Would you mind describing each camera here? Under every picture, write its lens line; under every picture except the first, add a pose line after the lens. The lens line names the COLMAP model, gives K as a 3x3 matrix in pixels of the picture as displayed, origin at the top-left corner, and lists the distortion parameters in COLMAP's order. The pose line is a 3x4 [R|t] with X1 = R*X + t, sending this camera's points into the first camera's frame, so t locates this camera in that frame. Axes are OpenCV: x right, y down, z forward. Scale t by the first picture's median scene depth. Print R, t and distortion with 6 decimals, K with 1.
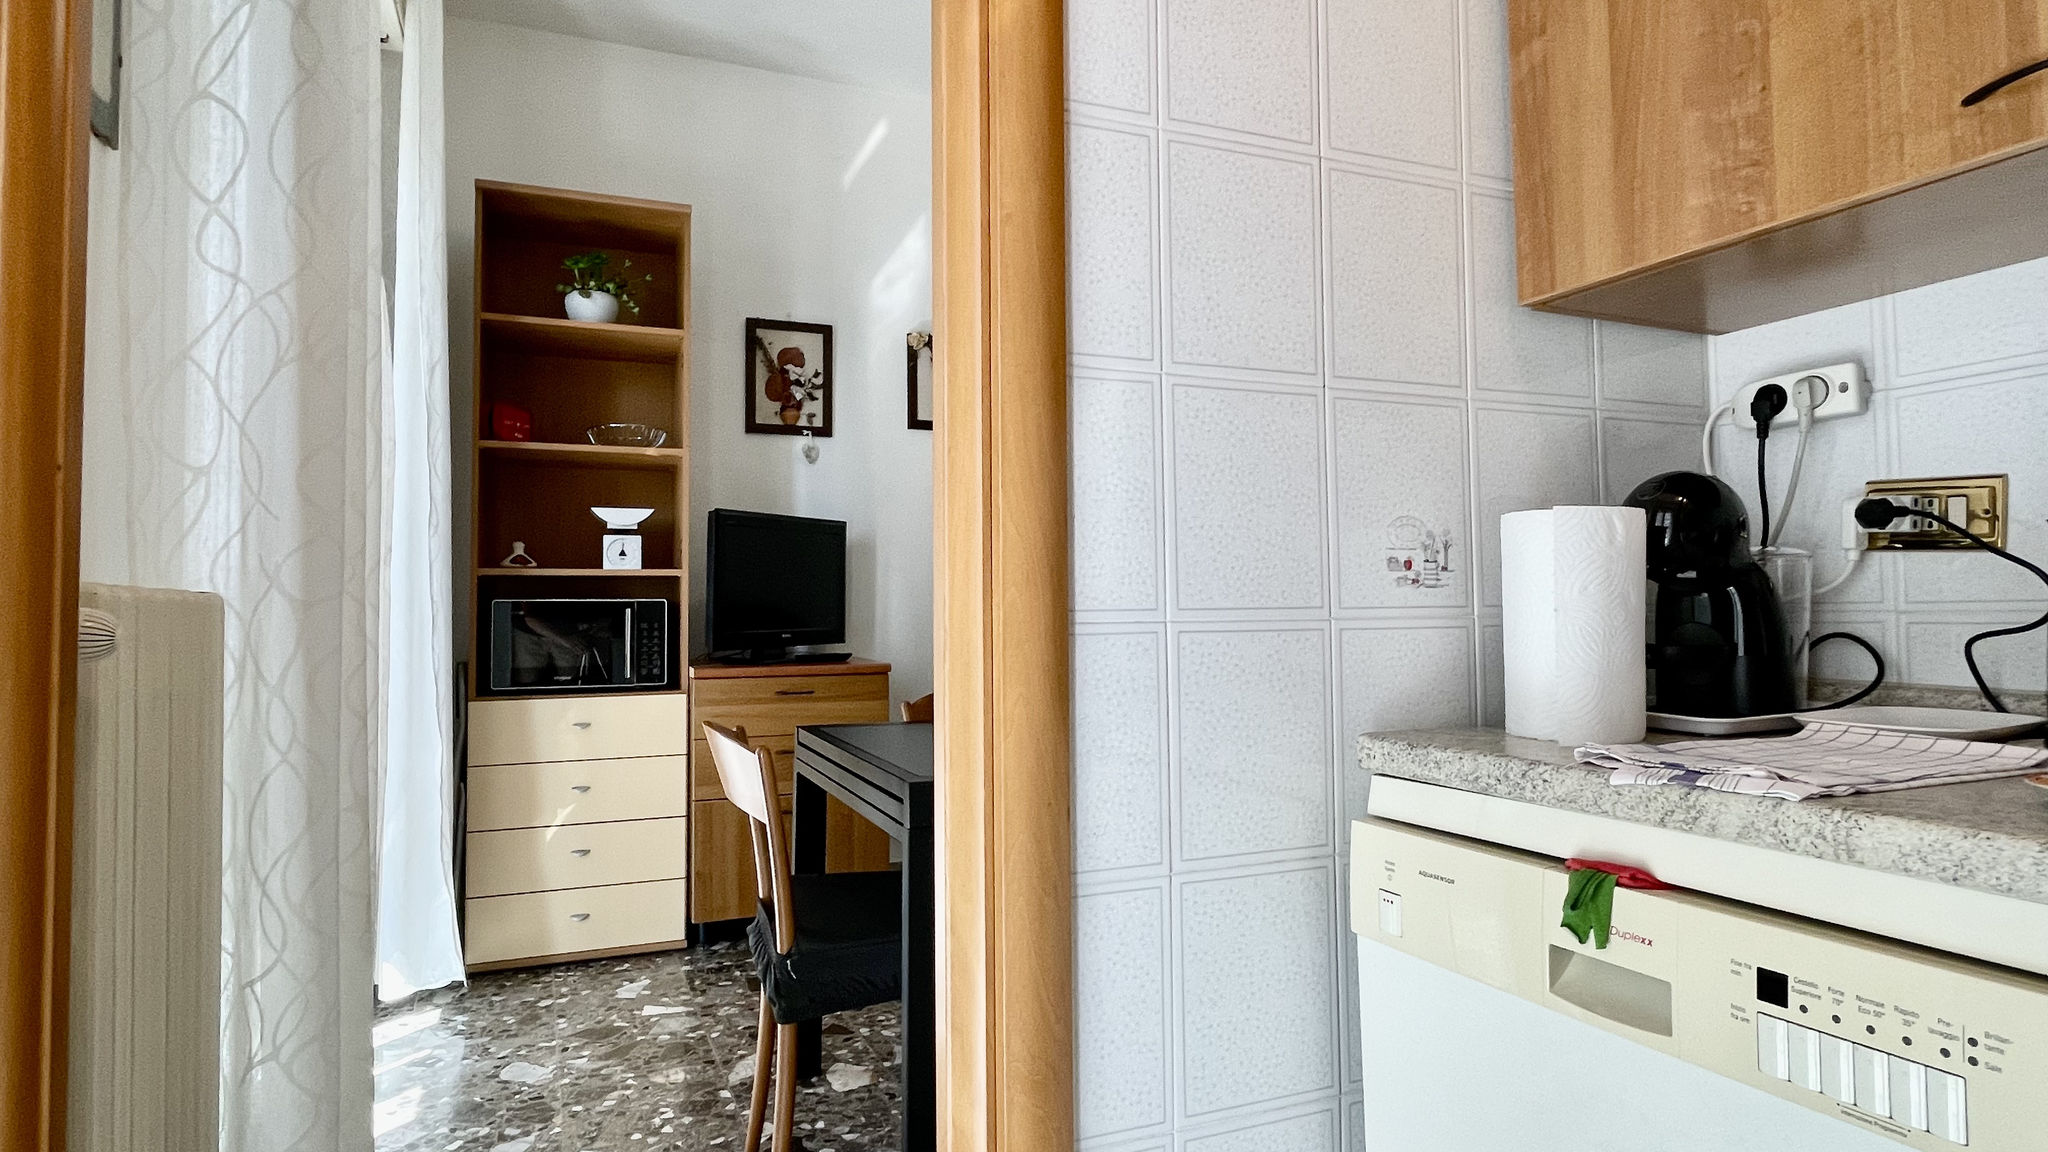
lens RADIAL K [[1110.8, 0, 1001.6], [0, 1110.8, 572.7], [0, 0, 1]] dist [-0.003490, 0.000398]
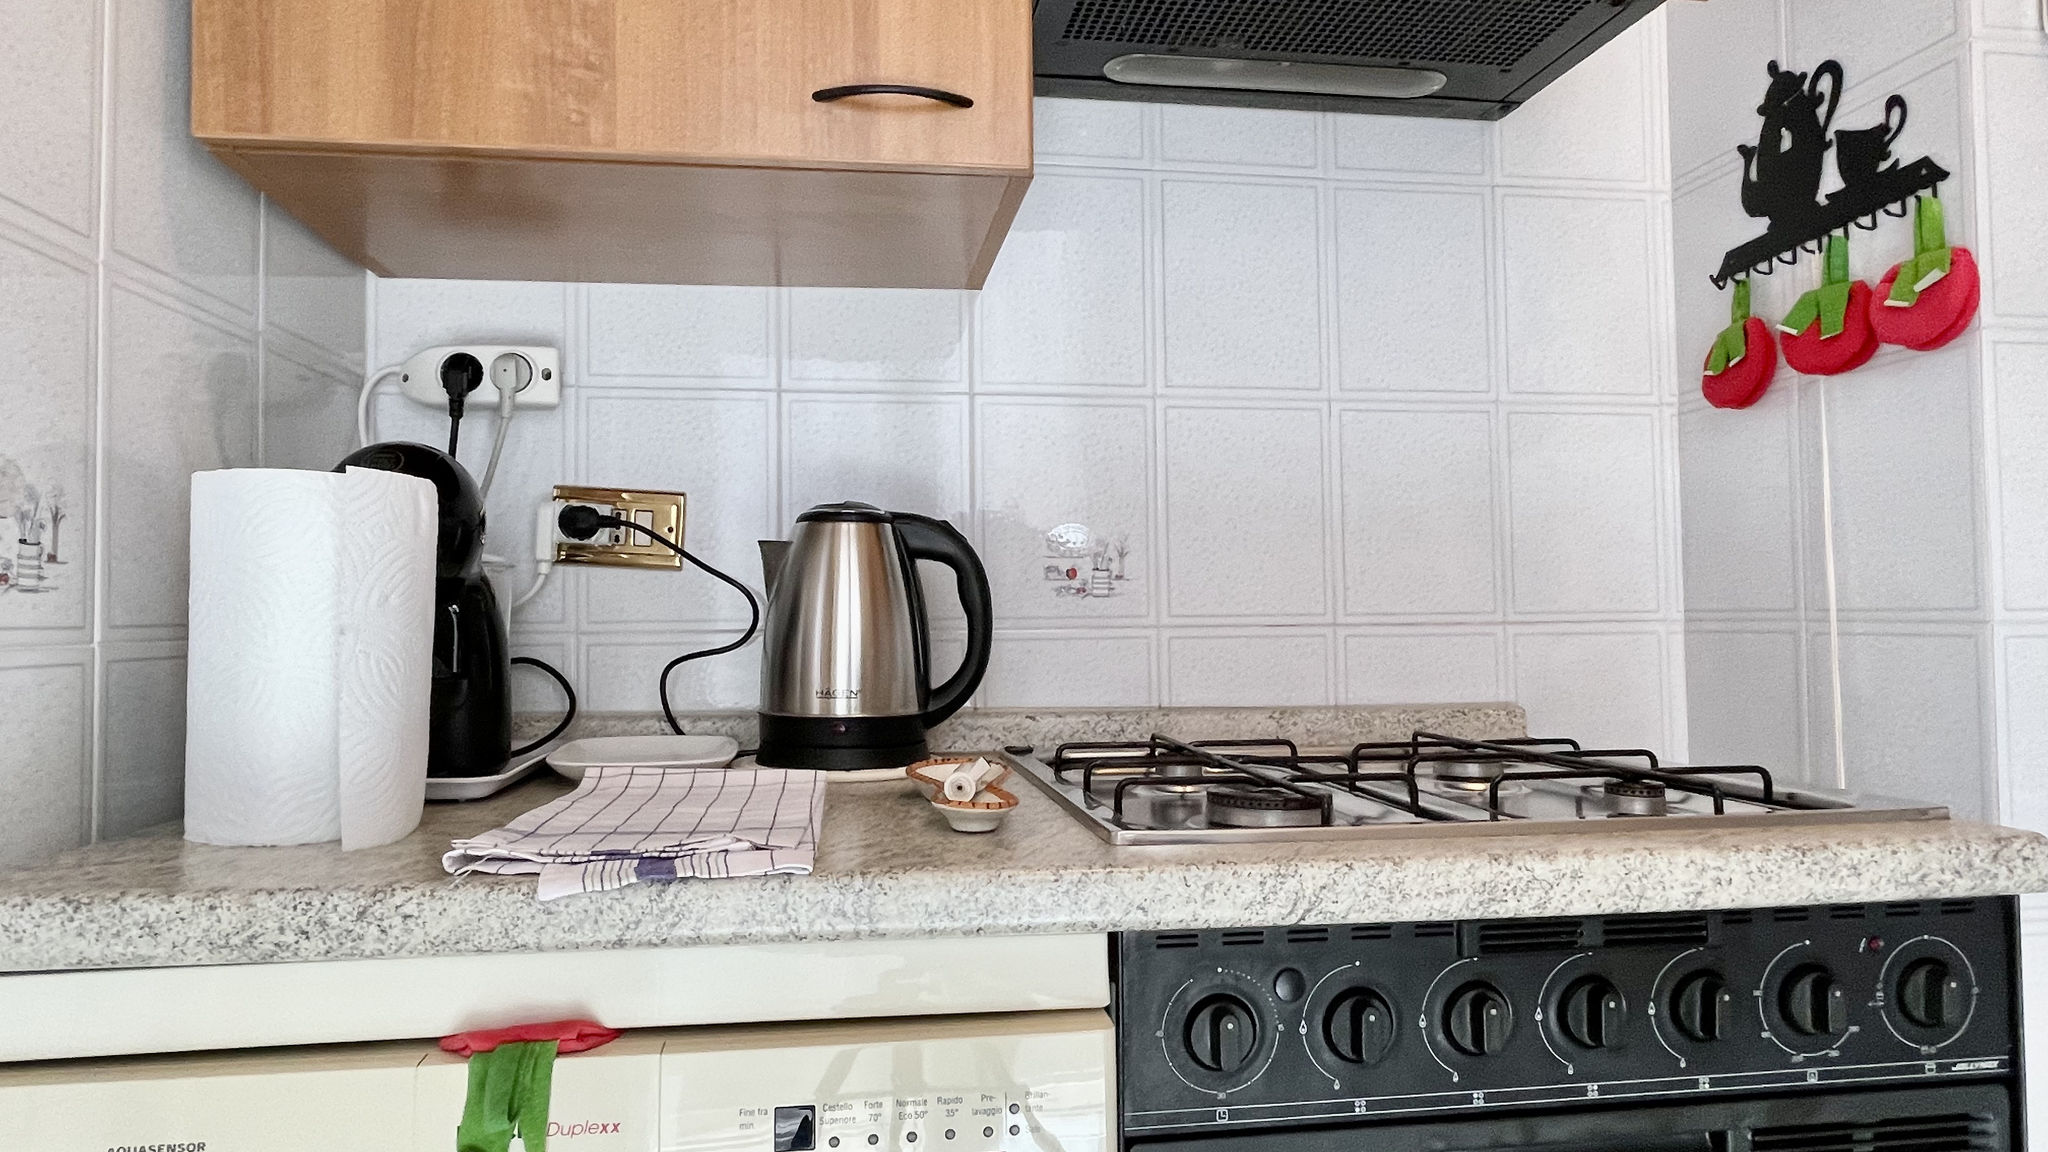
lens RADIAL K [[1210.8, 0, 1013.4], [0, 1210.8, 571.7], [0, 0, 1]] dist [0.002036, -0.000788]
pose [[0.264564, 0.043167, 0.963402, -0.058894], [-0.027733, 0.998925, -0.037143, 0.014650], [-0.963969, -0.016892, 0.265477, 0.468338]]
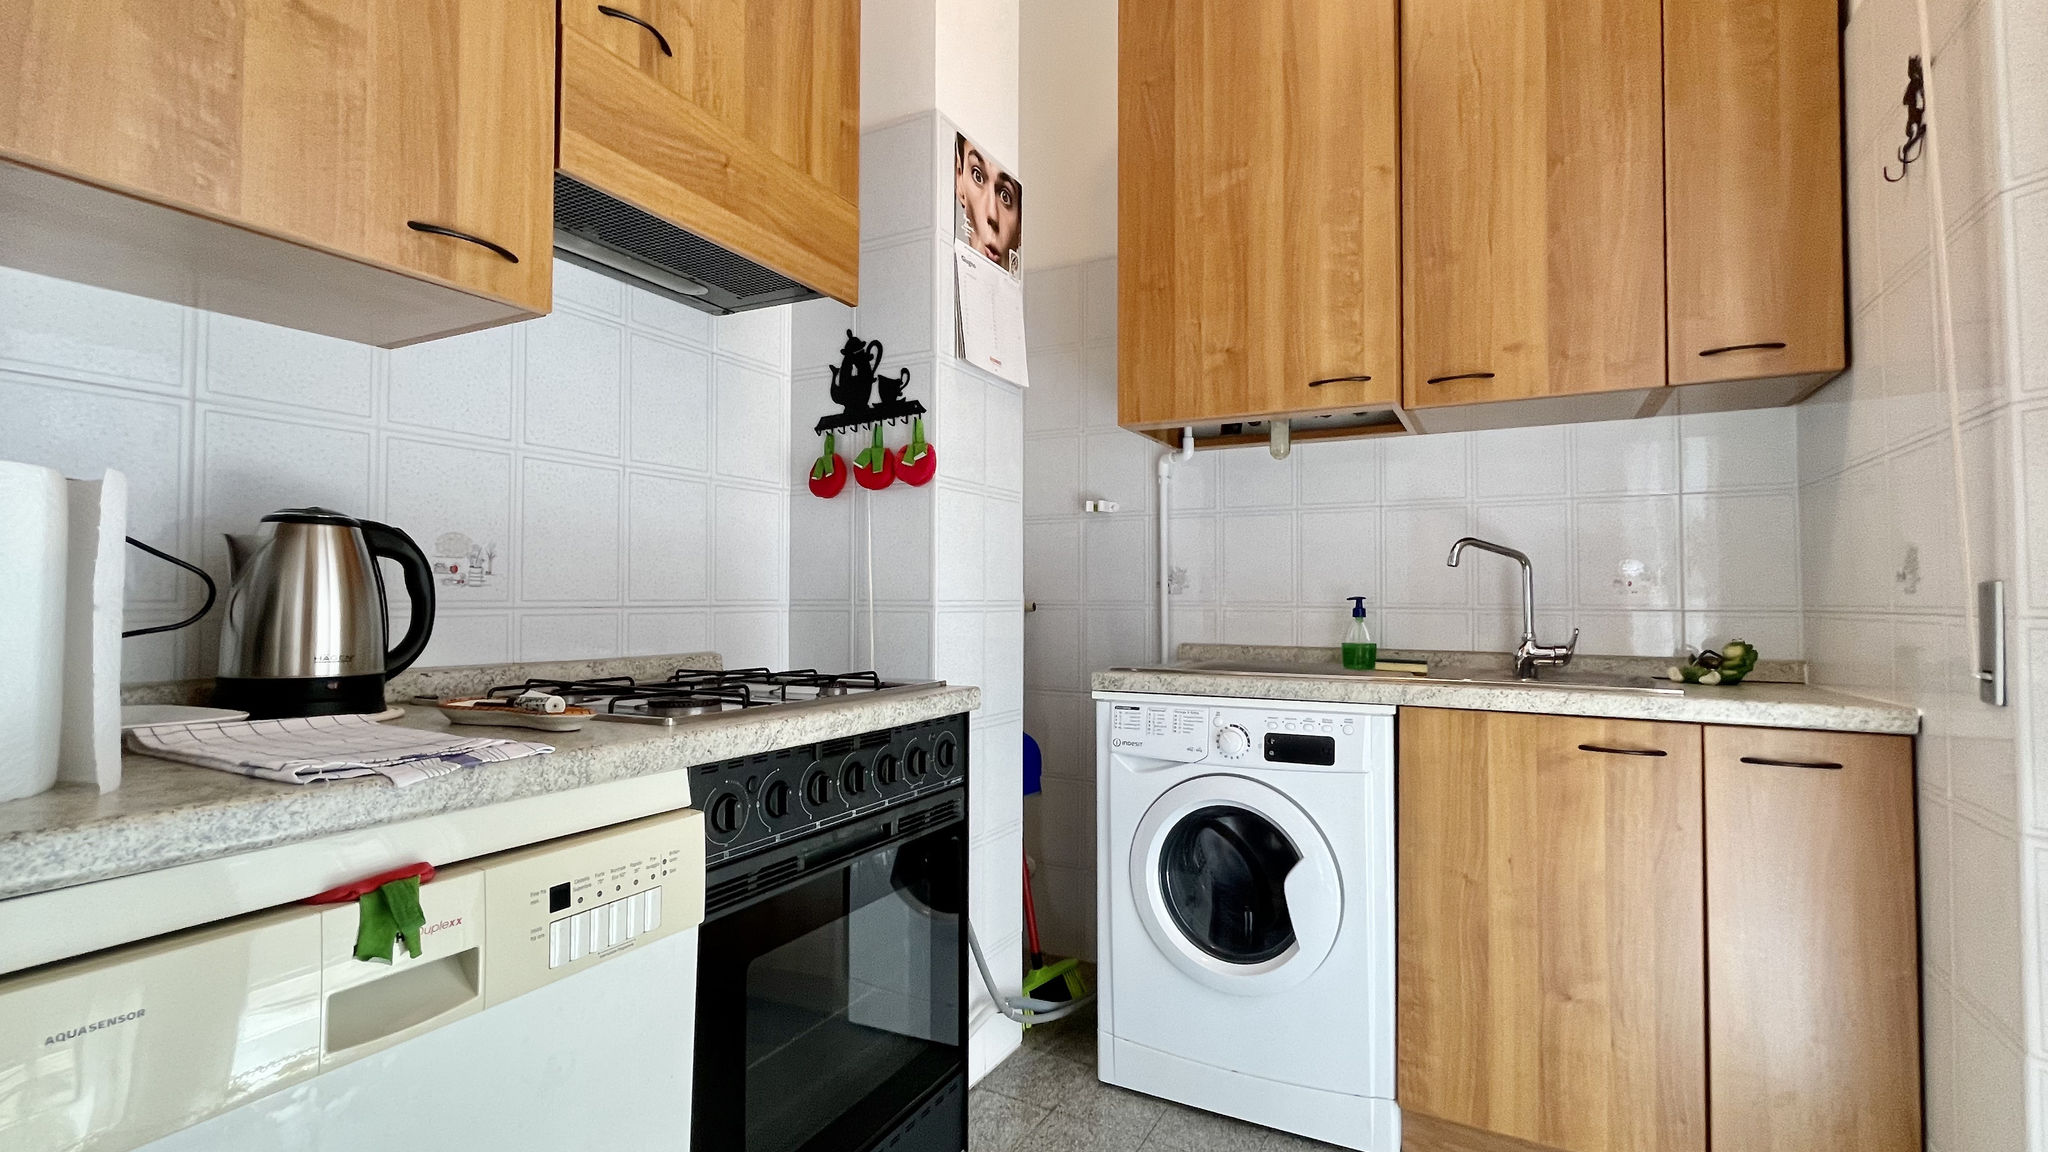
lens RADIAL K [[922.5, 0, 1024.0], [0, 922.5, 576.0], [0, 0, 1]] dist [0.002147, -0.000207]
pose [[-0.630604, 0.029183, 0.775556, -0.366264], [-0.021834, 0.998230, -0.055315, 0.032782], [-0.775797, -0.051815, -0.628851, 0.933290]]
